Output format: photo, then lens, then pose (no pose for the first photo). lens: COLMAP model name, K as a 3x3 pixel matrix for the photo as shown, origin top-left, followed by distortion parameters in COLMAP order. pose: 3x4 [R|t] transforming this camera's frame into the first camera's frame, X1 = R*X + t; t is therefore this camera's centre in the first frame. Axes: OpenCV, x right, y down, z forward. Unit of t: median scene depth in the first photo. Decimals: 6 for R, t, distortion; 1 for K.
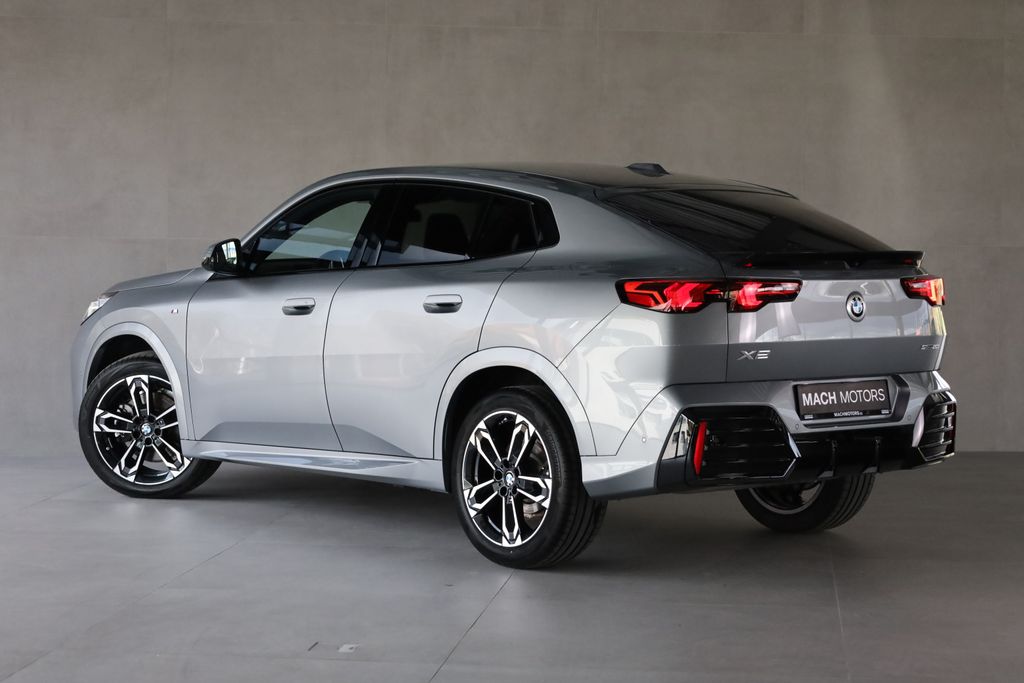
lens RADIAL K [[2228.1, 0, 510.3], [0, 2228.1, 338.7], [0, 0, 1]] dist [0.115965, 0.000000]
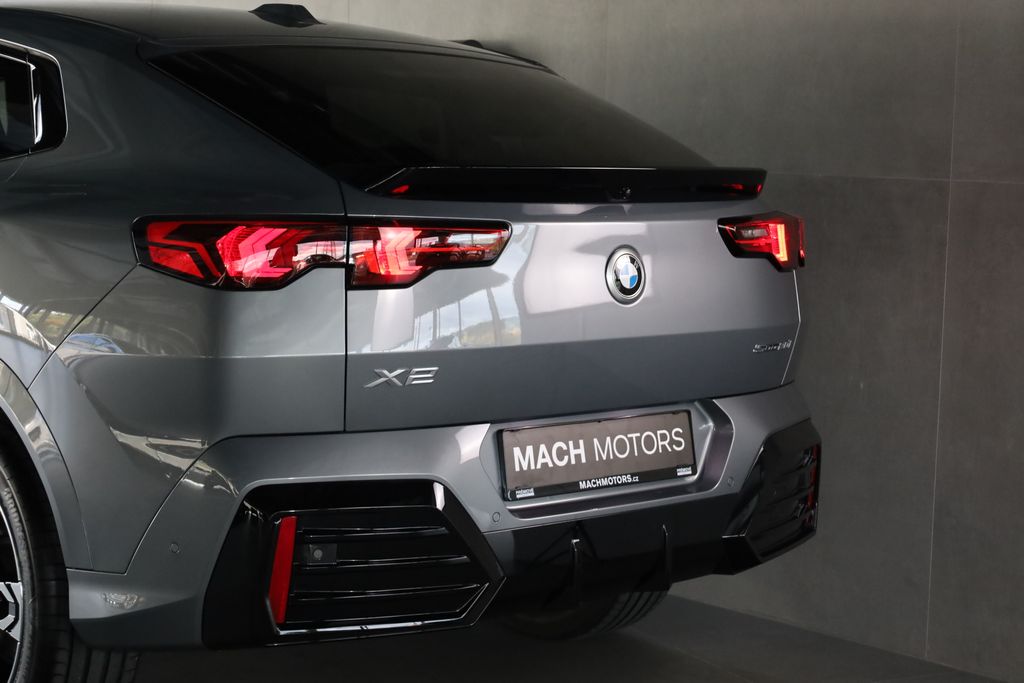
lens RADIAL K [[1976.5, 0, 514.2], [0, 1976.5, 340.9], [0, 0, 1]] dist [0.063165, 0.000000]
pose [[0.999683, 0.010434, 0.022927, 0.119573], [-0.011511, 0.998812, 0.047359, -0.020453], [-0.022405, -0.047608, 0.998615, 0.549923]]
